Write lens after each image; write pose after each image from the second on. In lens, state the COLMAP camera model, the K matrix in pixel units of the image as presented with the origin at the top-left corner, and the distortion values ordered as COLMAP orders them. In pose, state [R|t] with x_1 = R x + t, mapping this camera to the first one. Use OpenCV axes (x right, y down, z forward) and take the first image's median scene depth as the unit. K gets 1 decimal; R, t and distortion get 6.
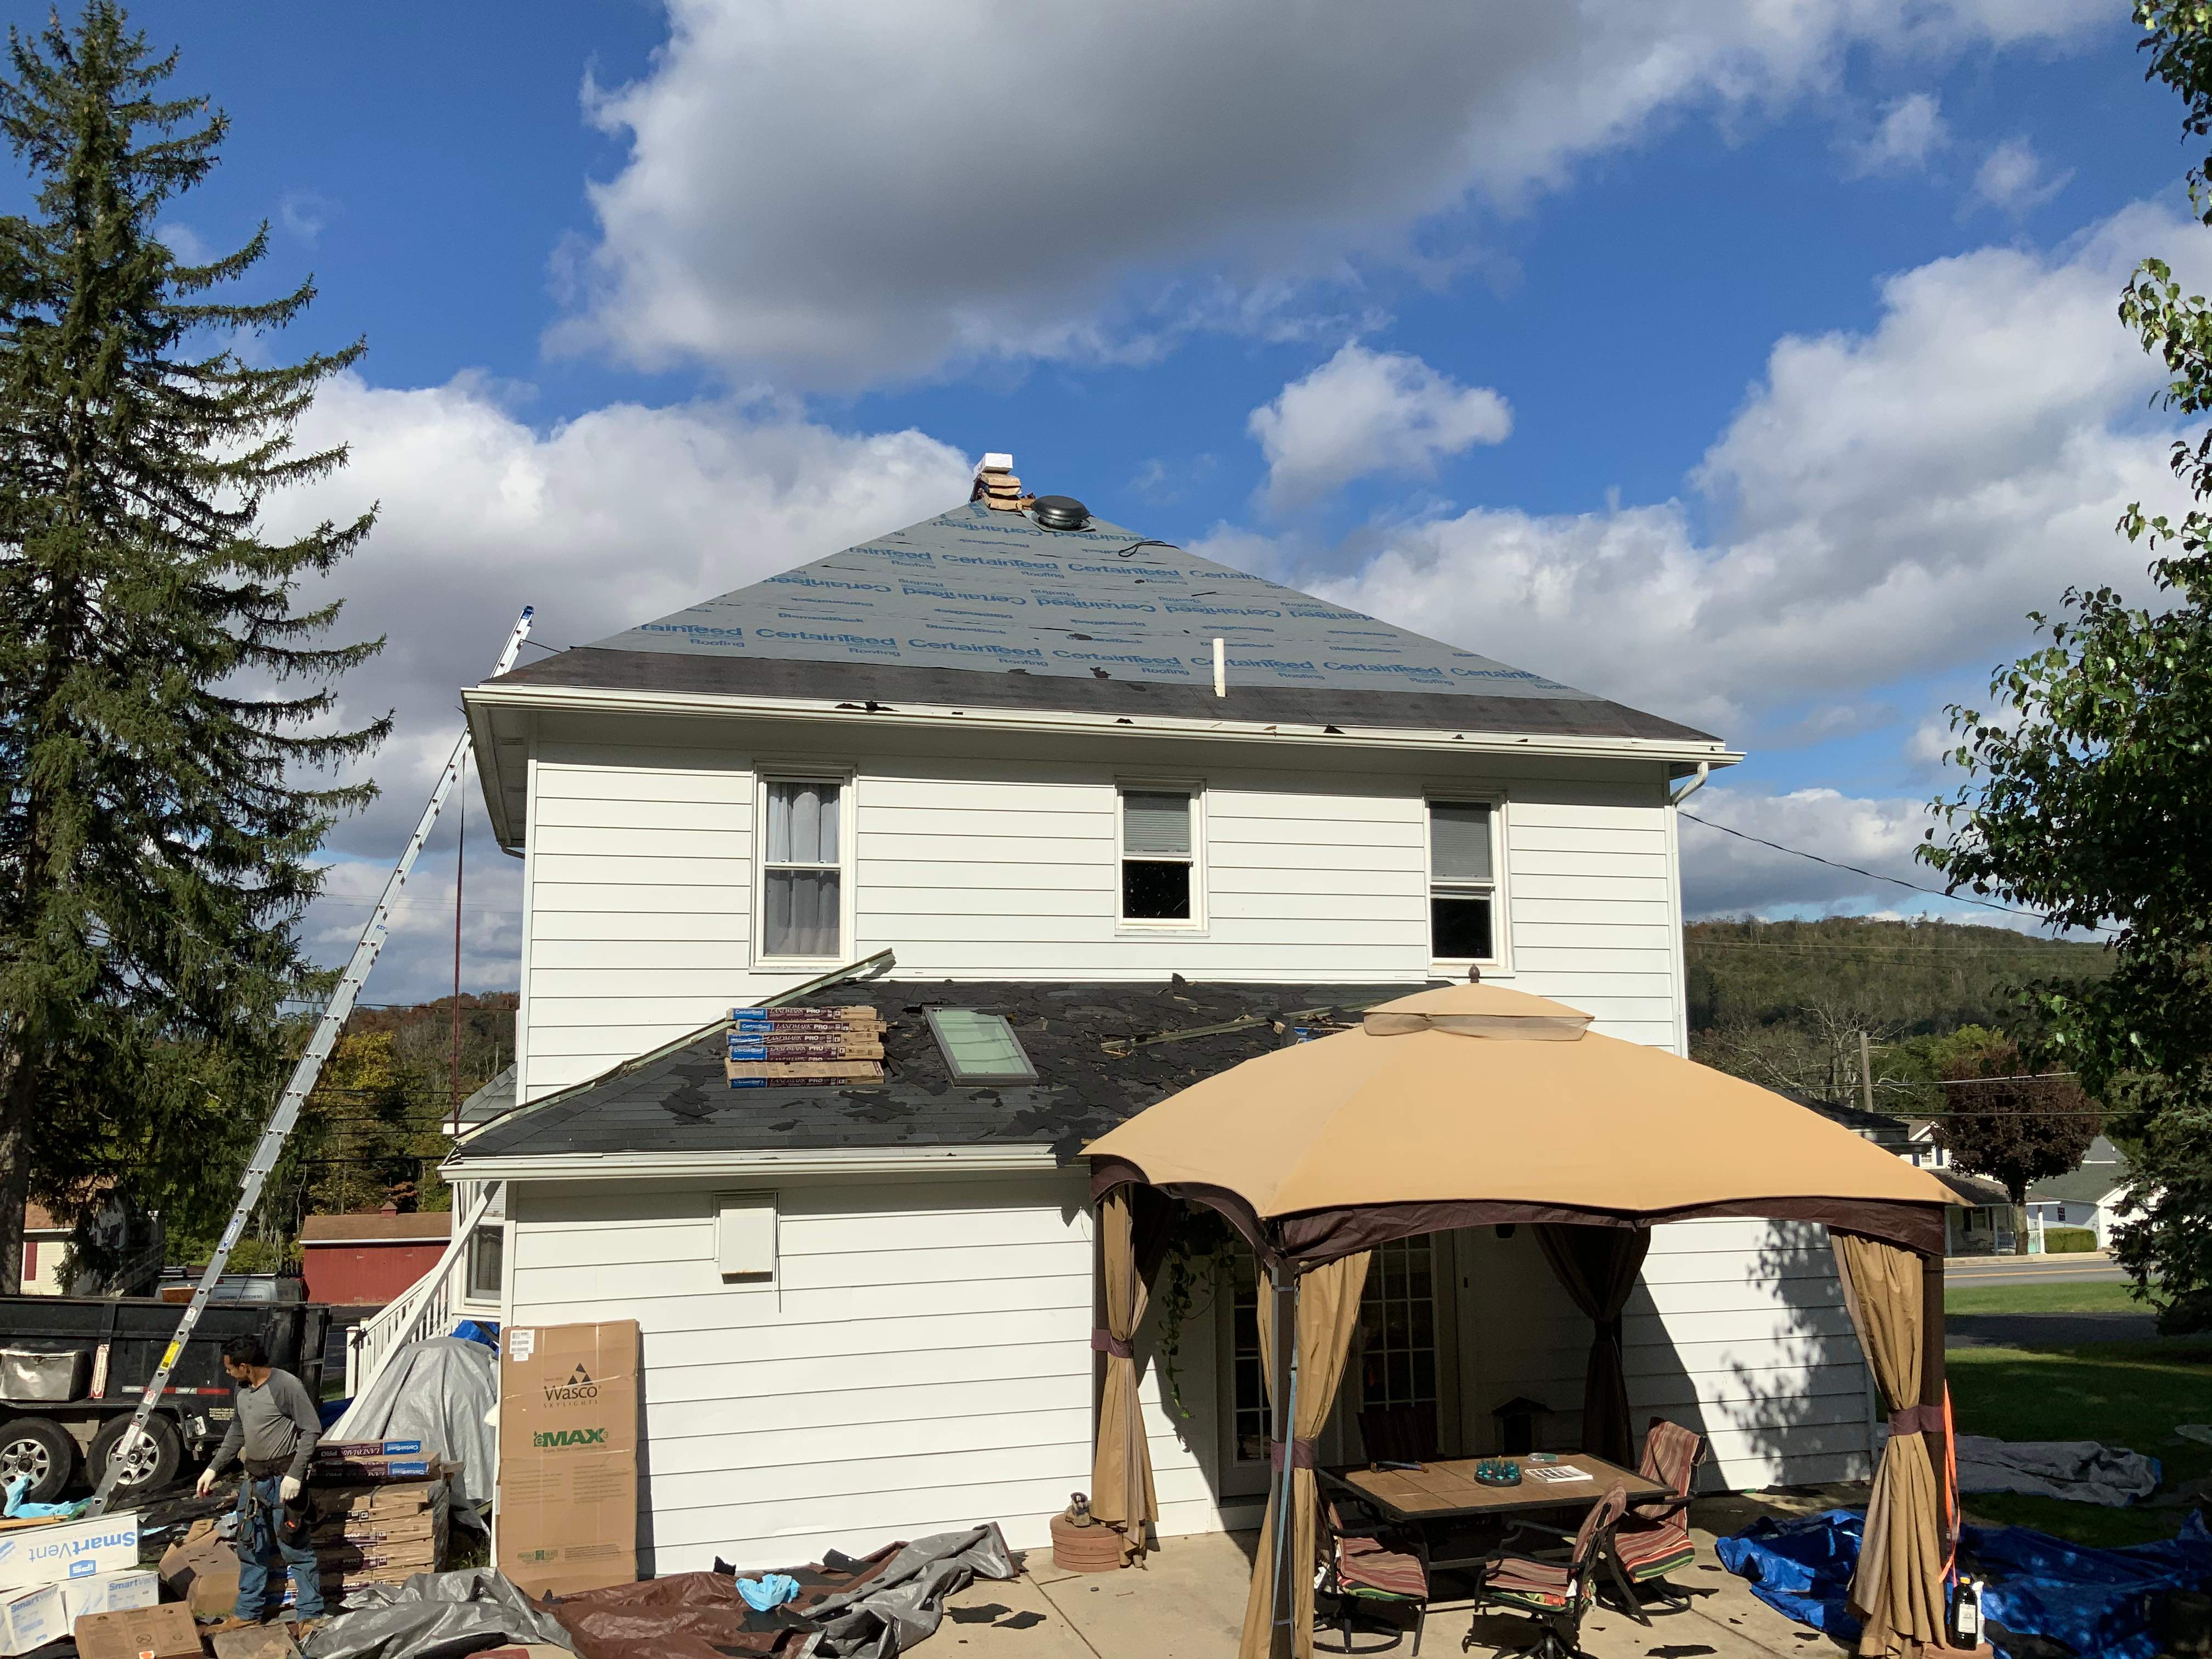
lens RADIAL K [[1825.2, 0, 1093.1], [0, 1825.2, 824.1], [0, 0, 1]] dist [0.075590, -0.106827]
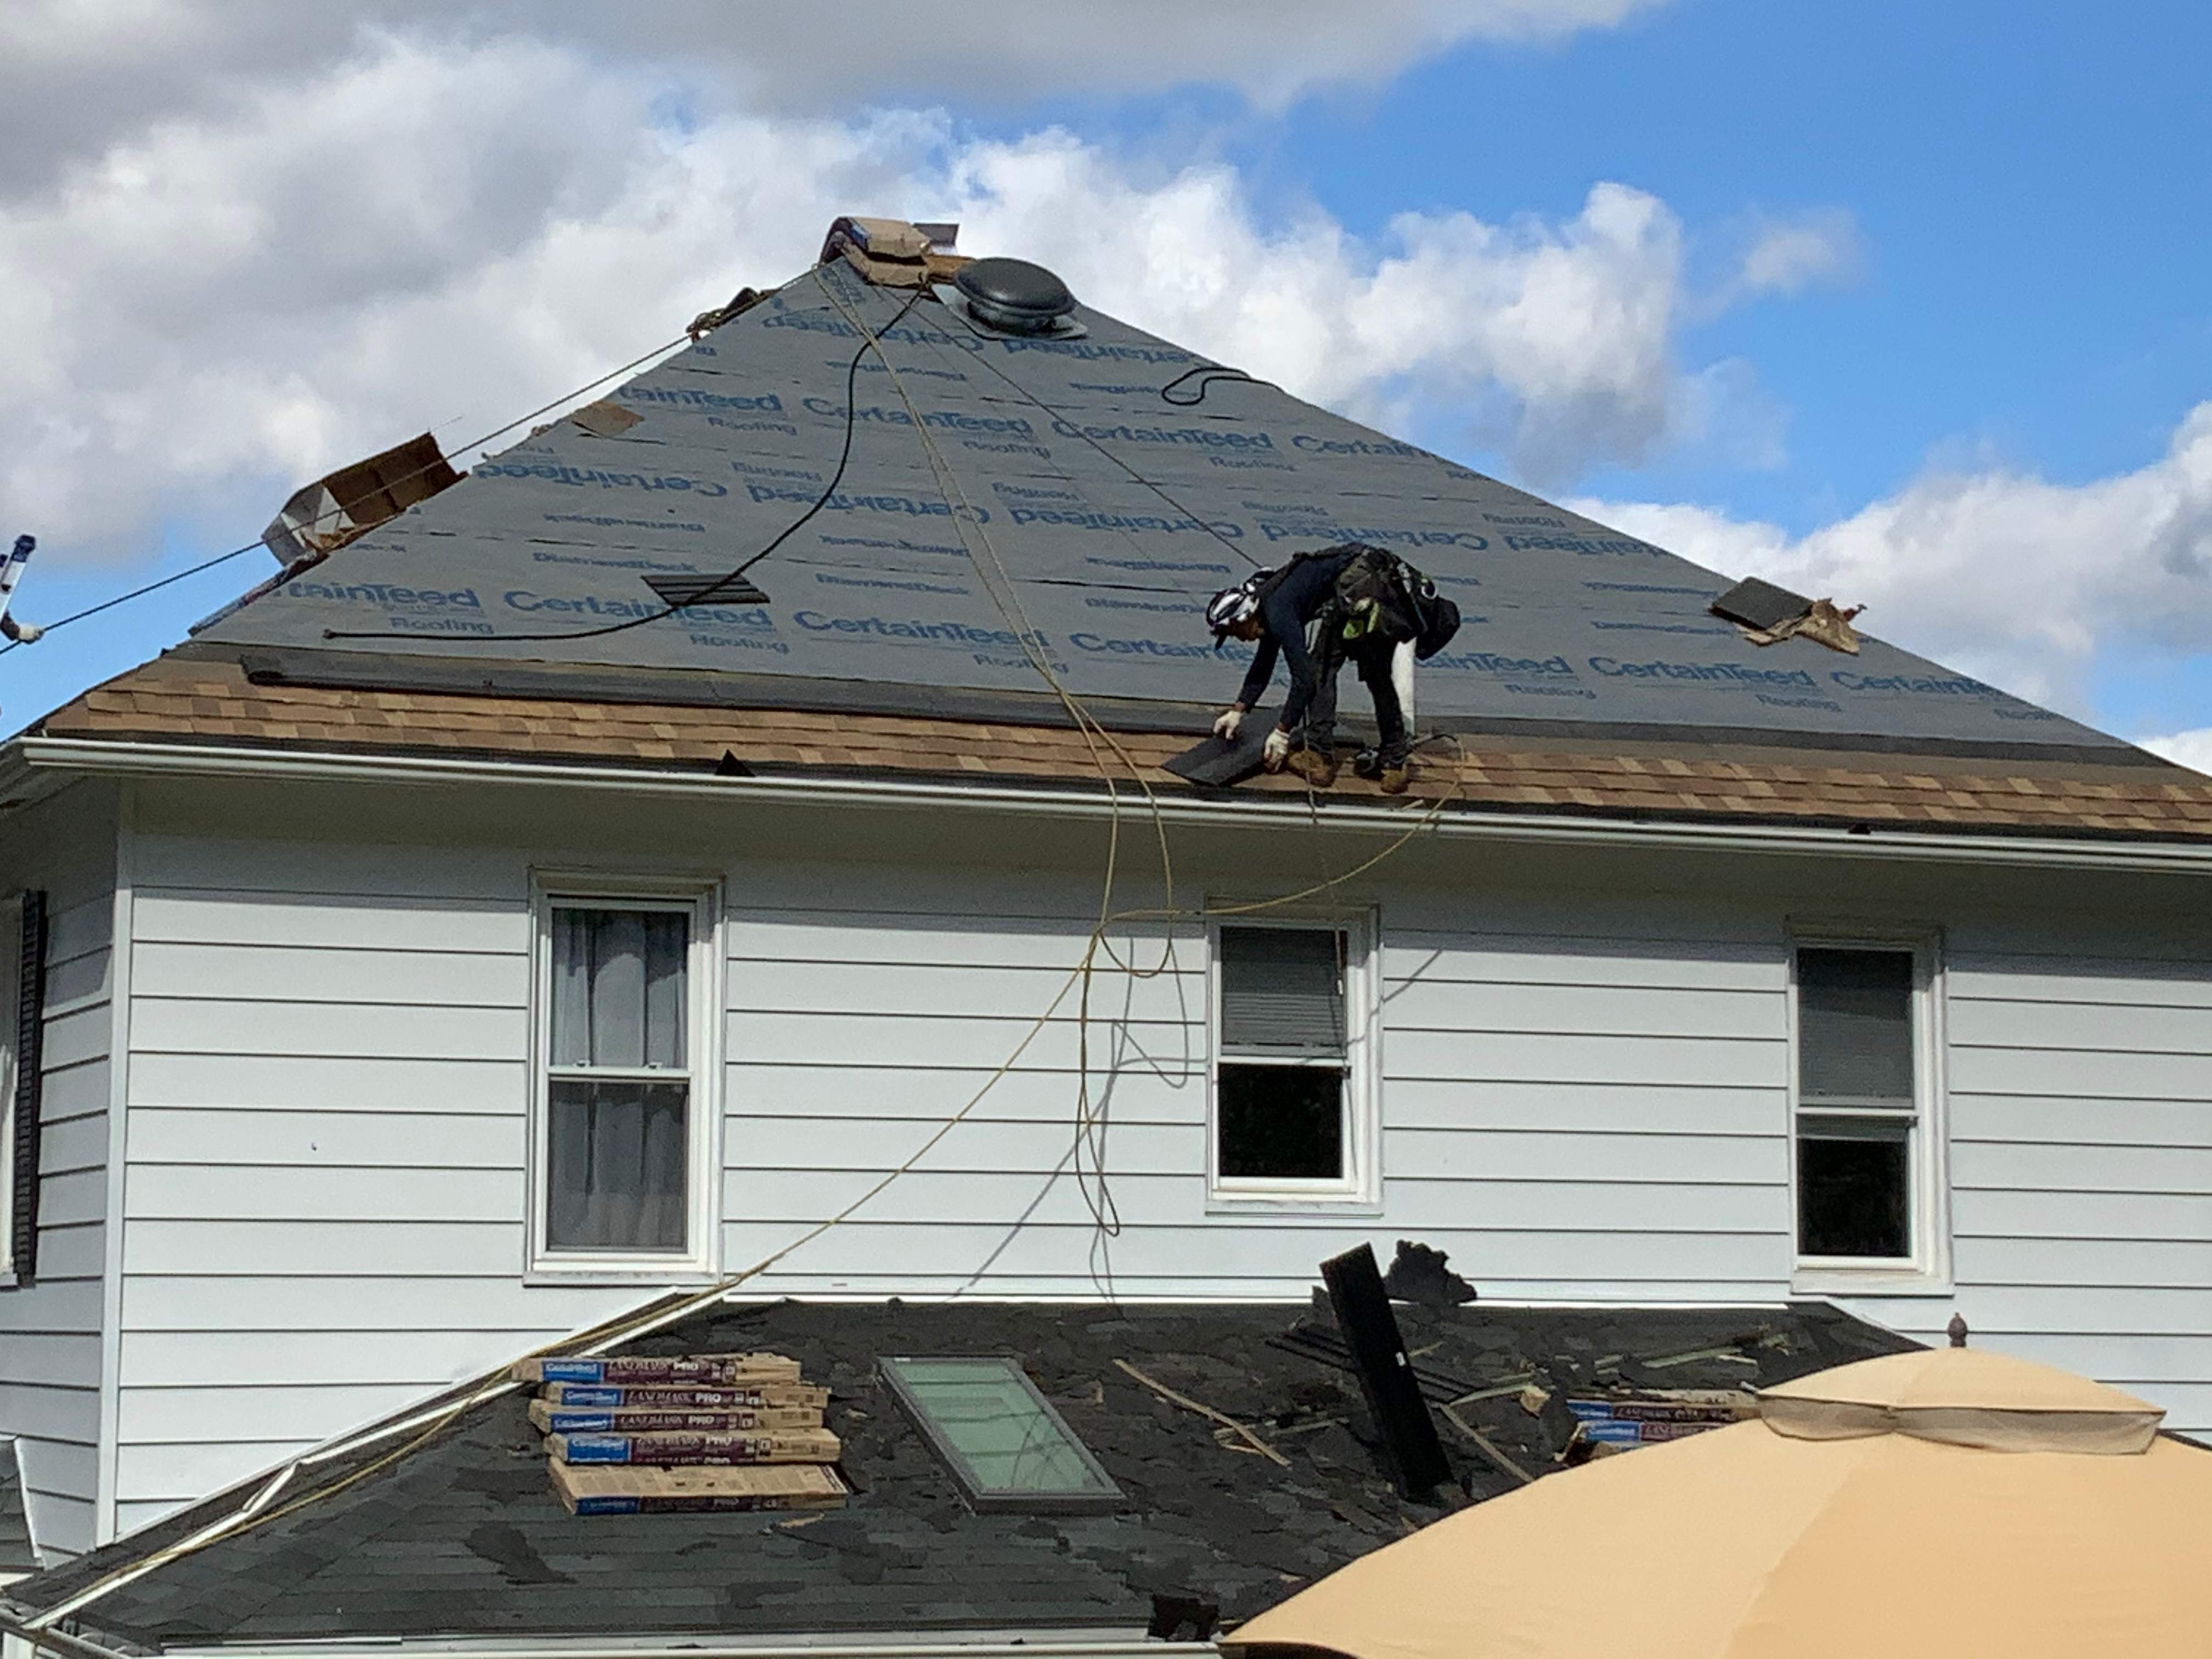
lens RADIAL K [[4899.5, 0, 1092.4], [0, 4899.5, 831.6], [0, 0, 1]] dist [0.098138, 0.000000]
pose [[0.994632, 0.020774, 0.101373, -0.167670], [-0.022855, 0.999550, 0.019406, -0.074693], [-0.100924, -0.021619, 0.994659, -0.378439]]
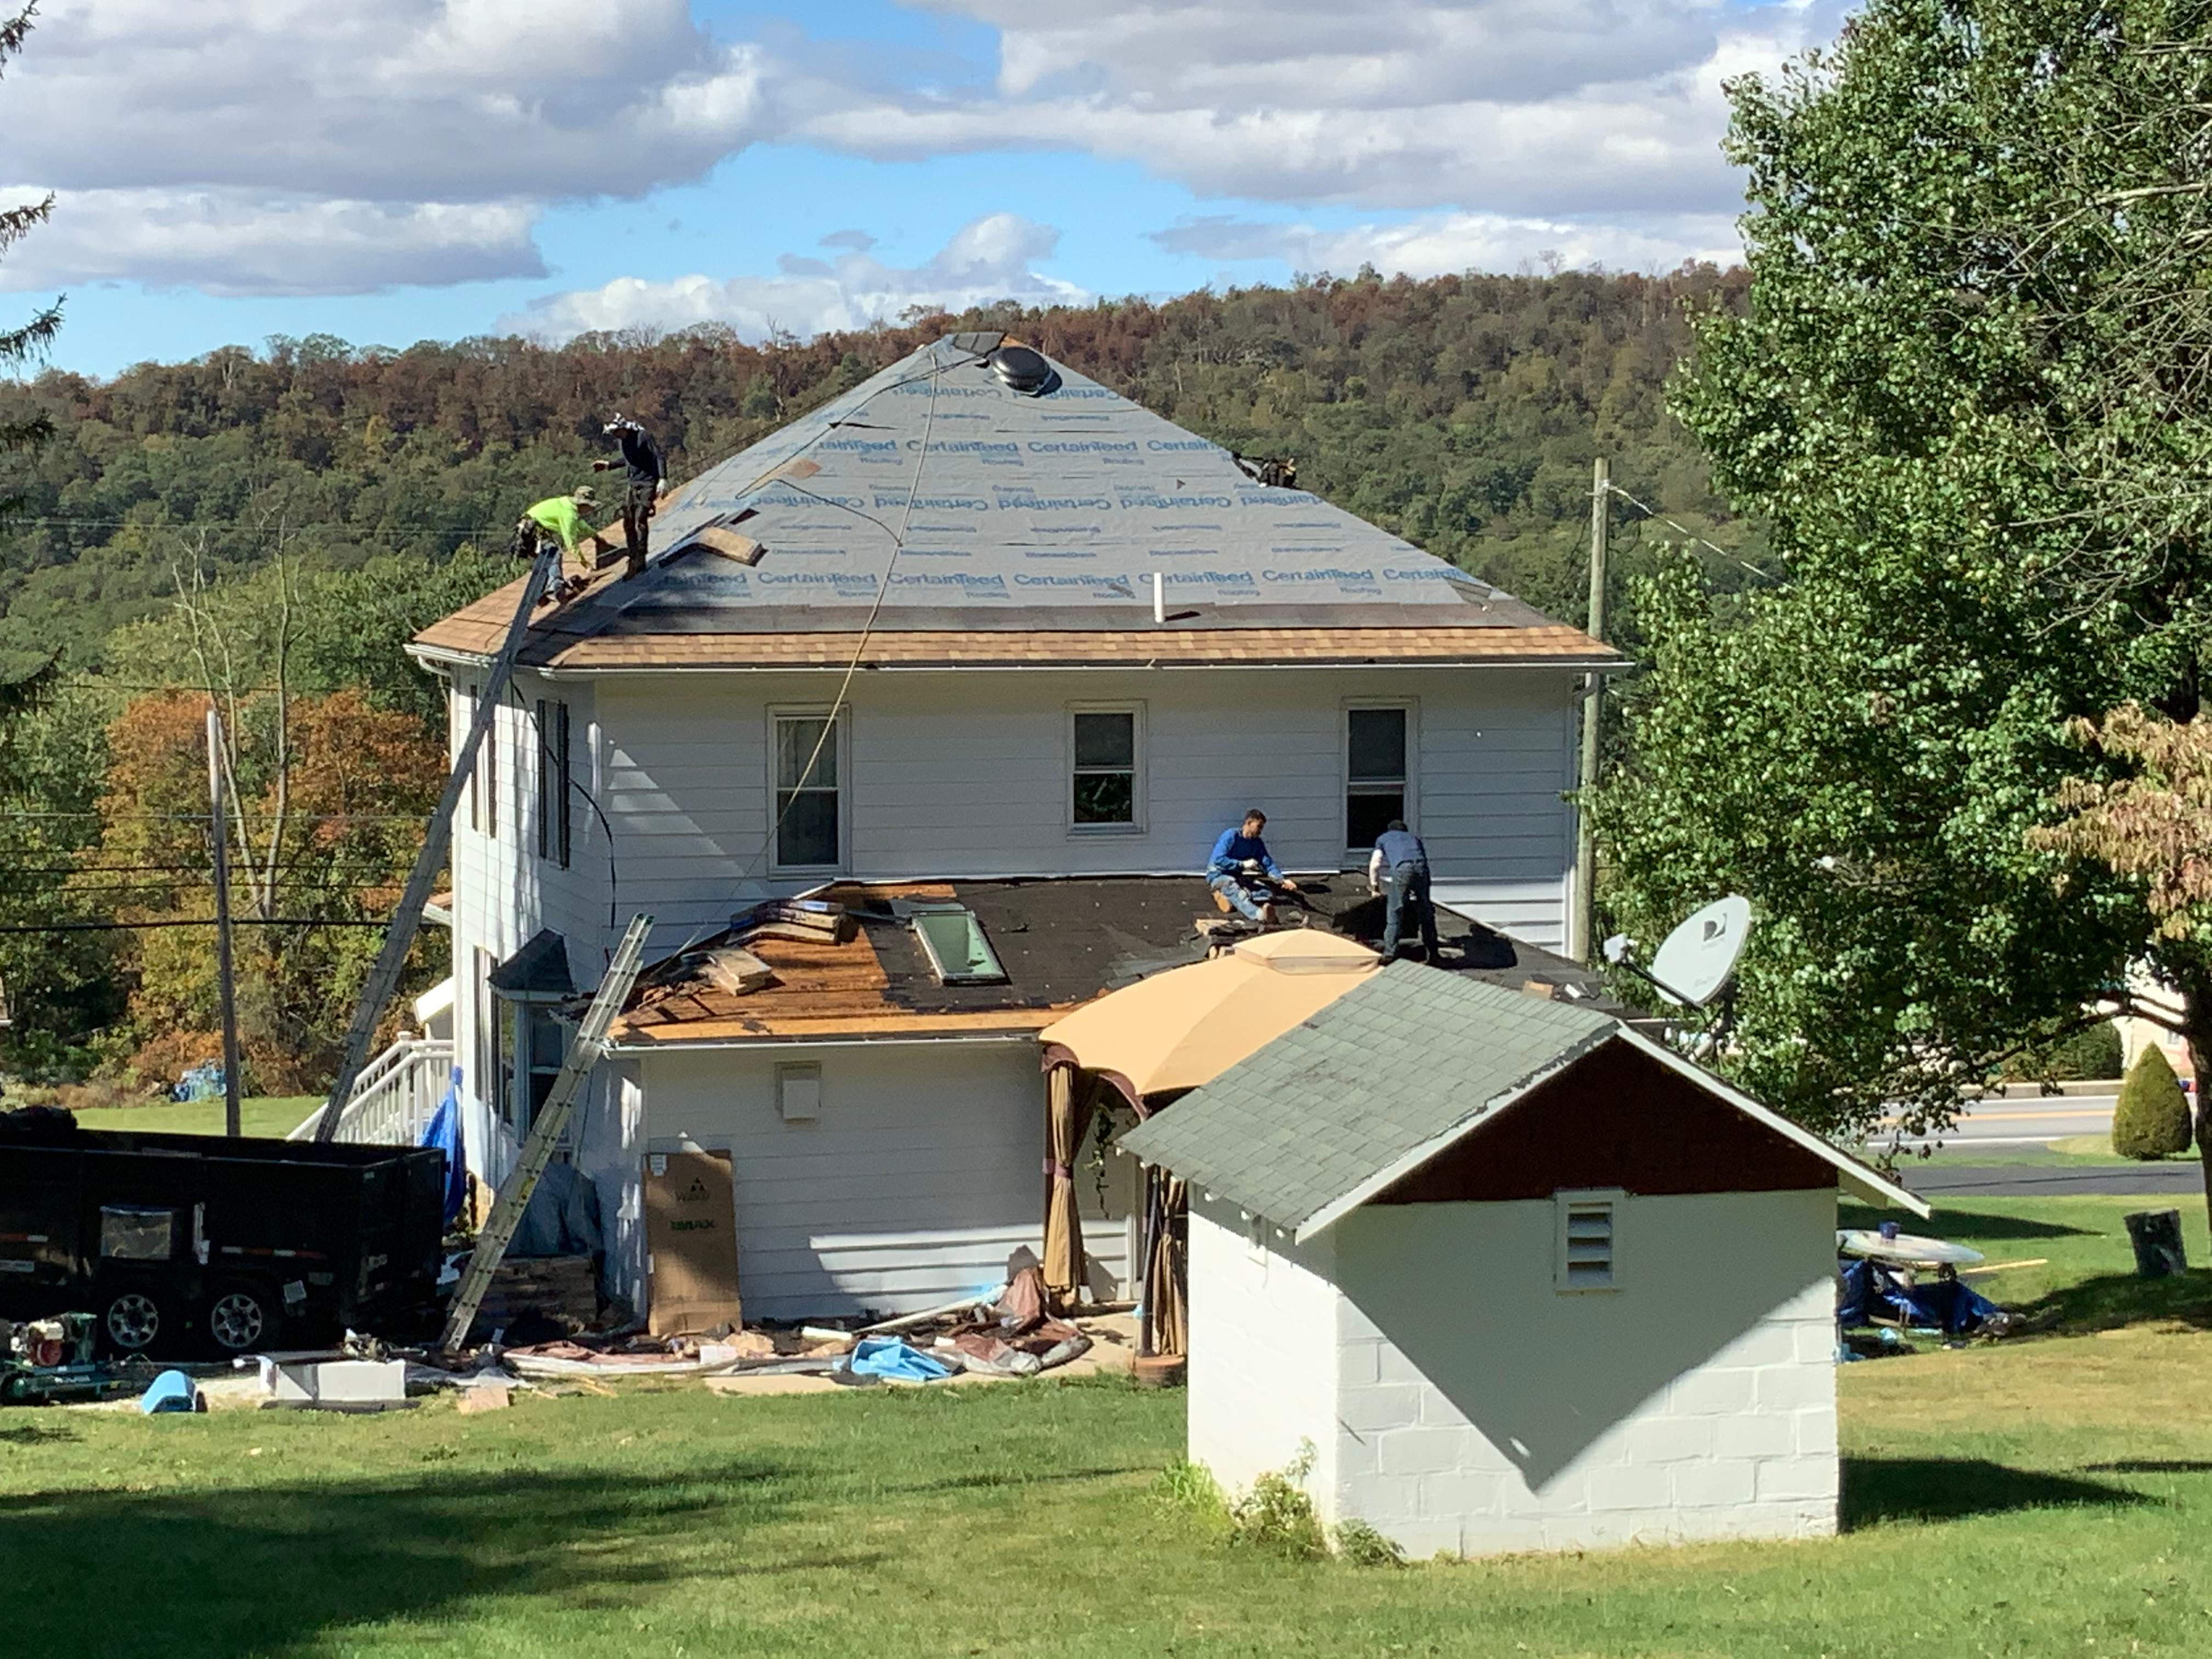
lens RADIAL K [[4408.5, 0, 1096.2], [0, 4408.5, 820.7], [0, 0, 1]] dist [0.049352, 0.000000]
pose [[0.999987, 0.004982, 0.000707, 0.029826], [-0.005027, 0.983140, 0.182786, -0.489770], [0.000215, -0.182787, 0.983152, -1.865412]]
